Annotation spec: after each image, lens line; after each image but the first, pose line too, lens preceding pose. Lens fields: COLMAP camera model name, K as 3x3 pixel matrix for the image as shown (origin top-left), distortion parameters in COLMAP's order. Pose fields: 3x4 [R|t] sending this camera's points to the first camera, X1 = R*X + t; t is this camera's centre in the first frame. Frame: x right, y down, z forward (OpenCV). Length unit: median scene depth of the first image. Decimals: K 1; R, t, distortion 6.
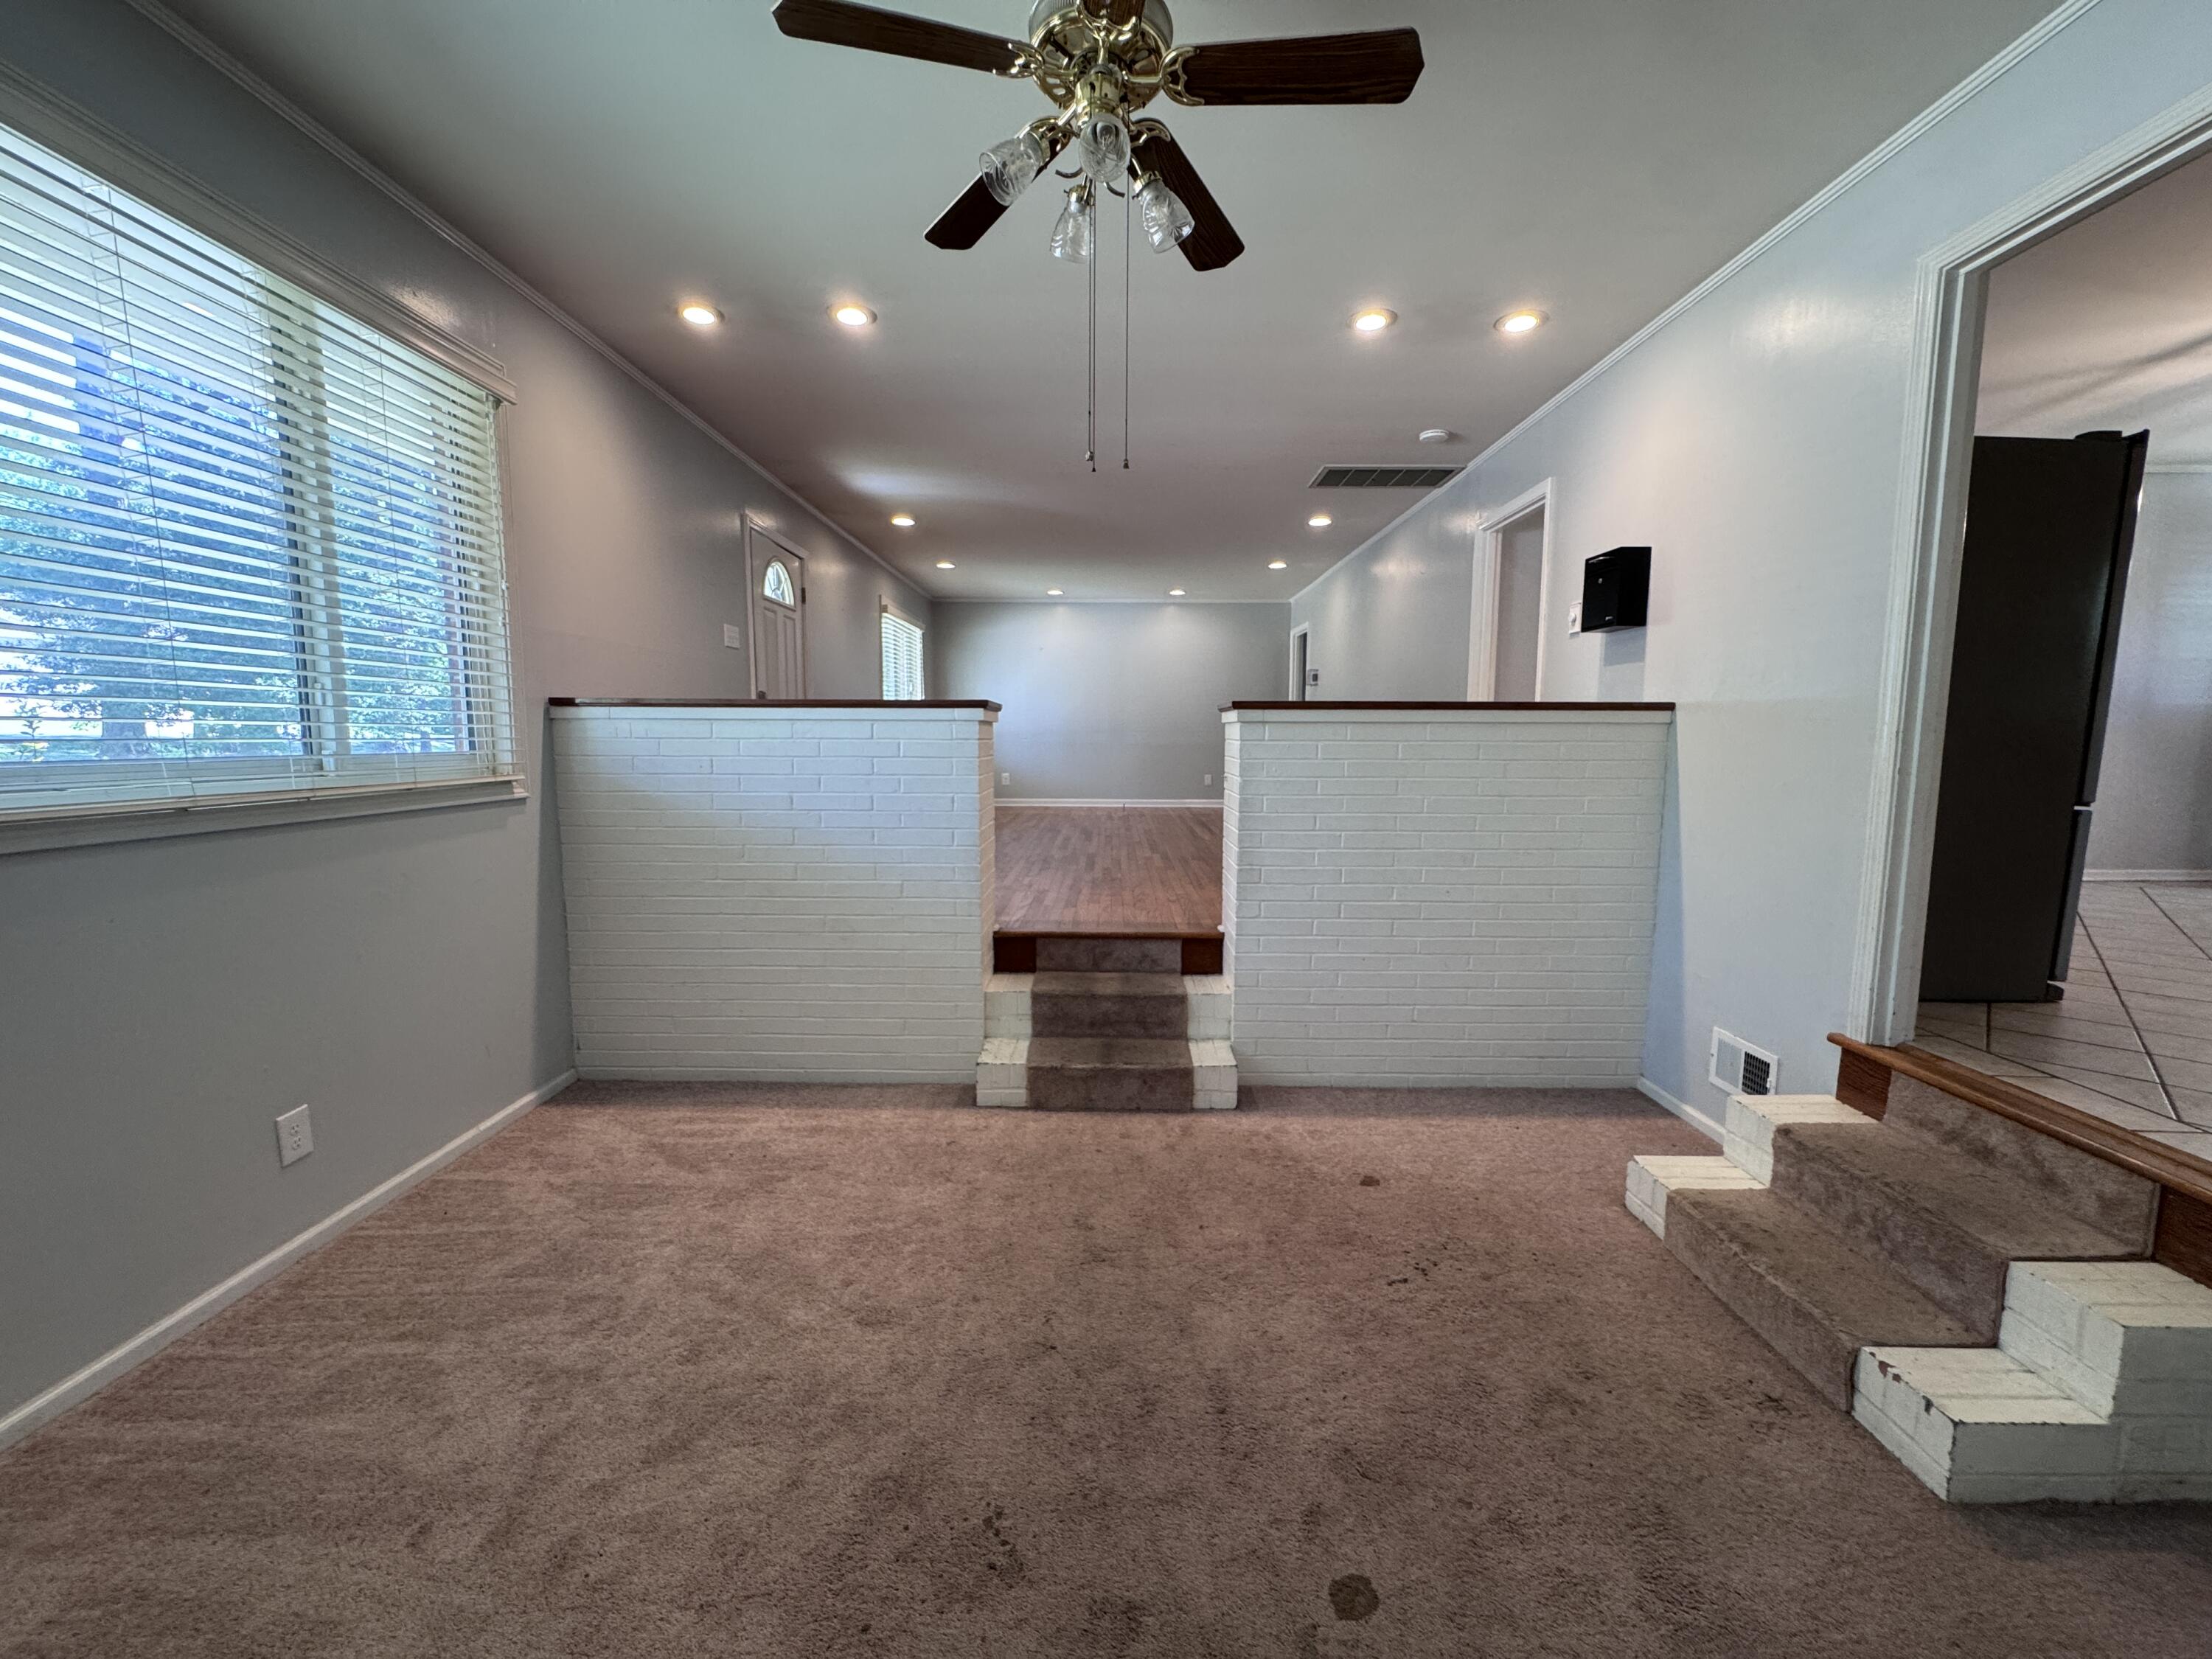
lens RADIAL K [[883.2, 0, 1106.0], [0, 883.2, 829.5], [0, 0, 1]] dist [-0.001616, 0.000054]
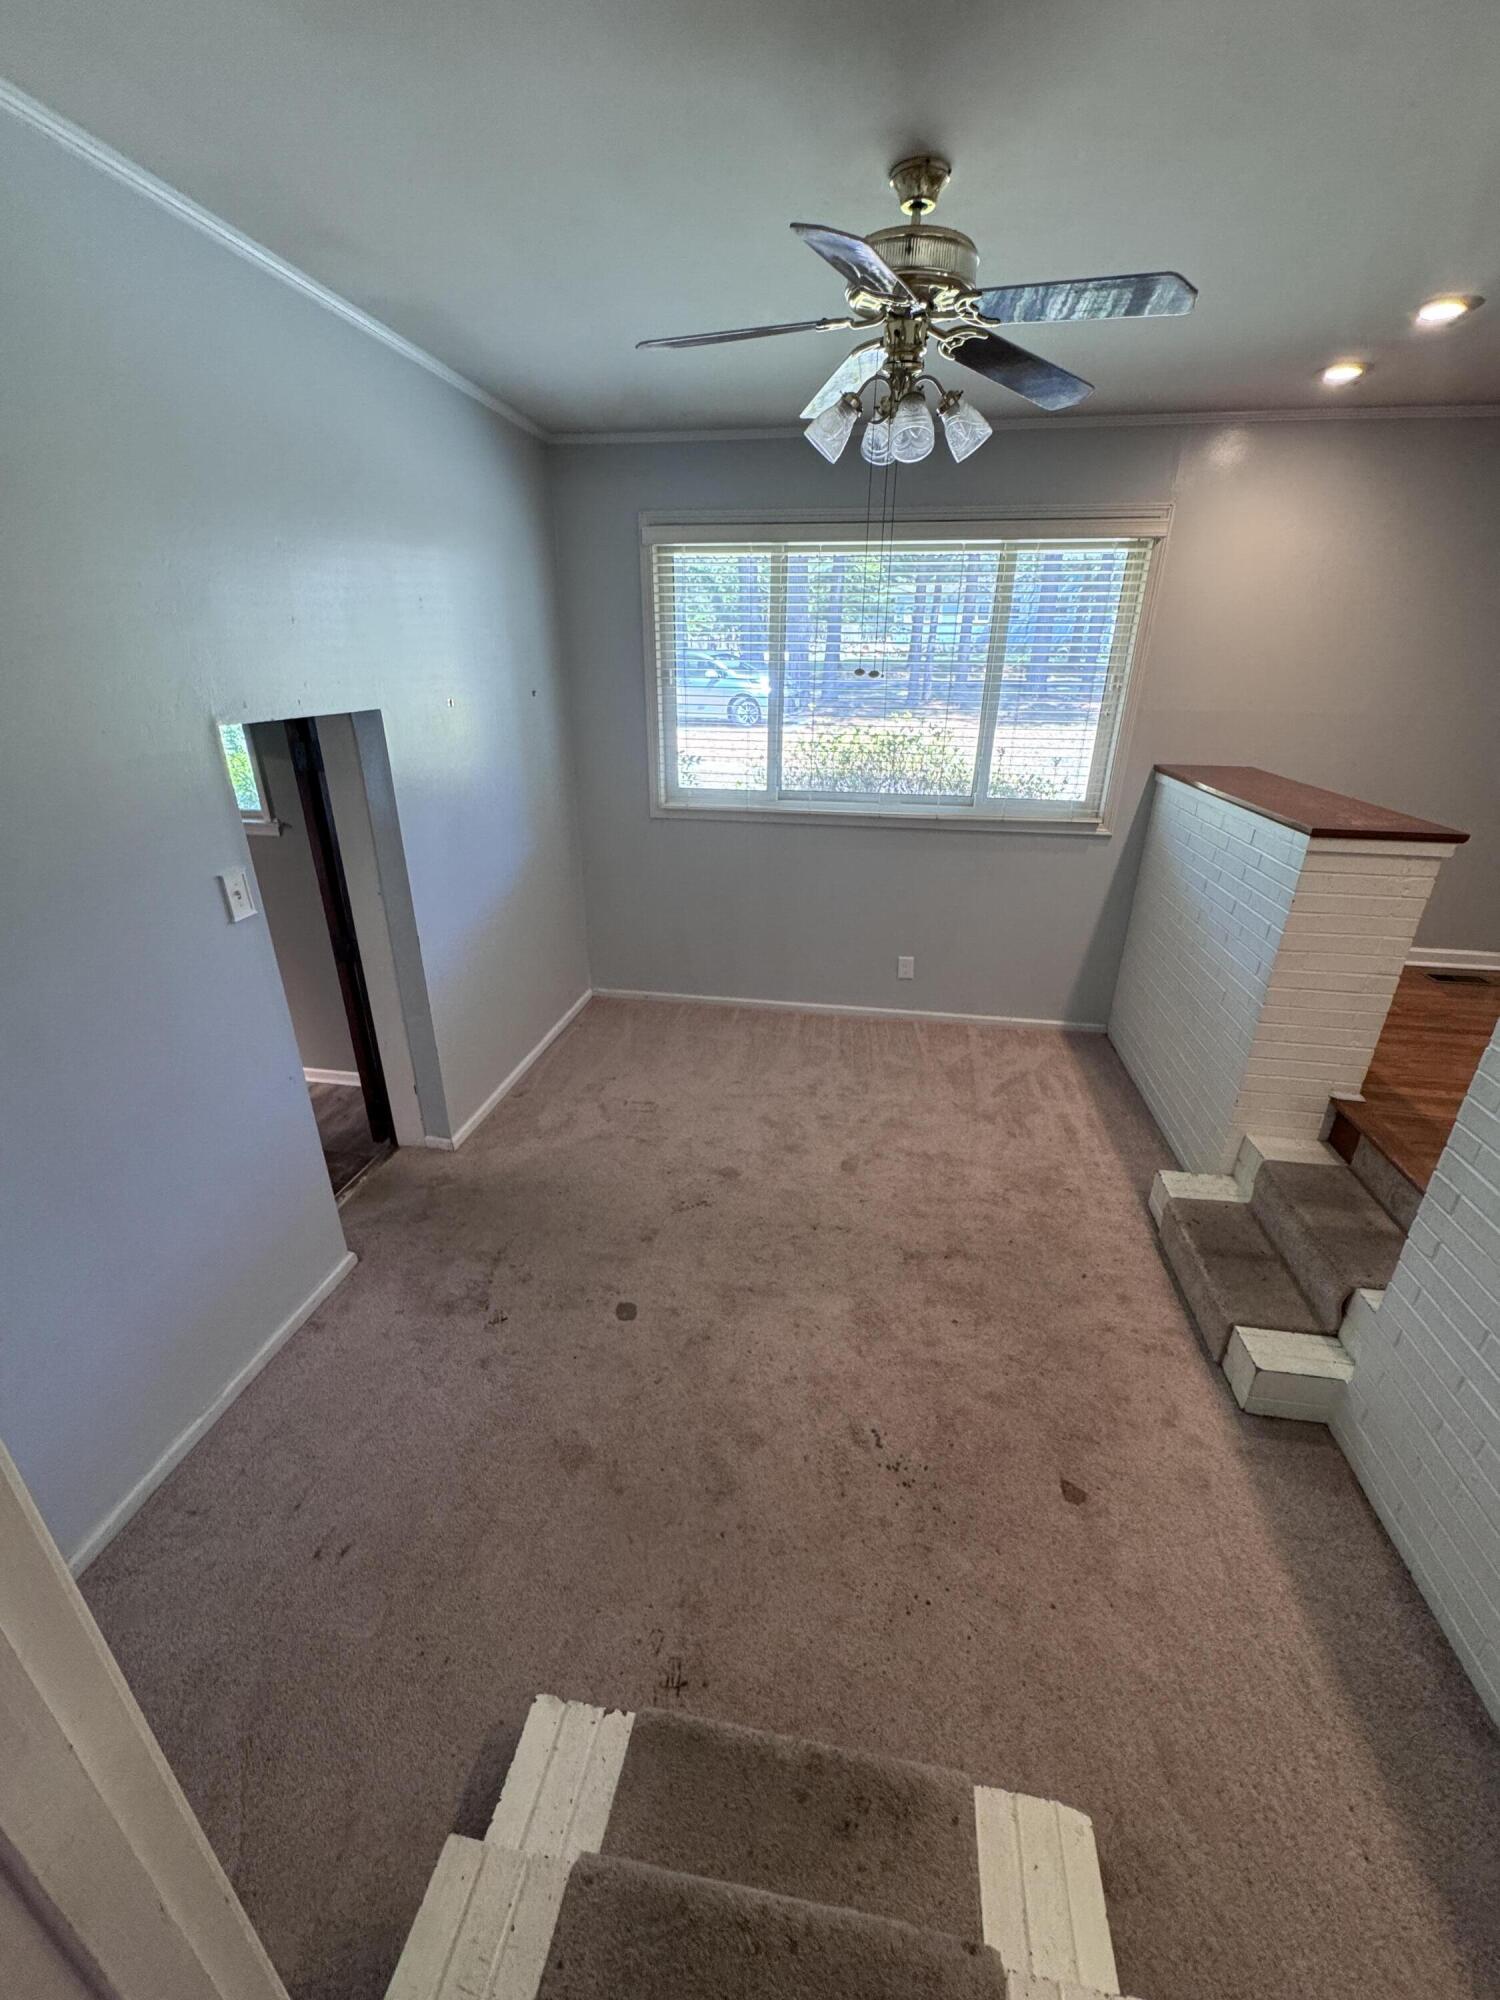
lens RADIAL K [[796.8, 0, 750.0], [0, 796.8, 1000.0], [0, 0, 1]] dist [-0.003927, 0.000878]
pose [[-0.156583, 0.383904, -0.910000, 0.855400], [-0.112823, 0.908381, 0.402635, -0.294090], [0.981200, 0.165715, -0.098924, 0.700303]]
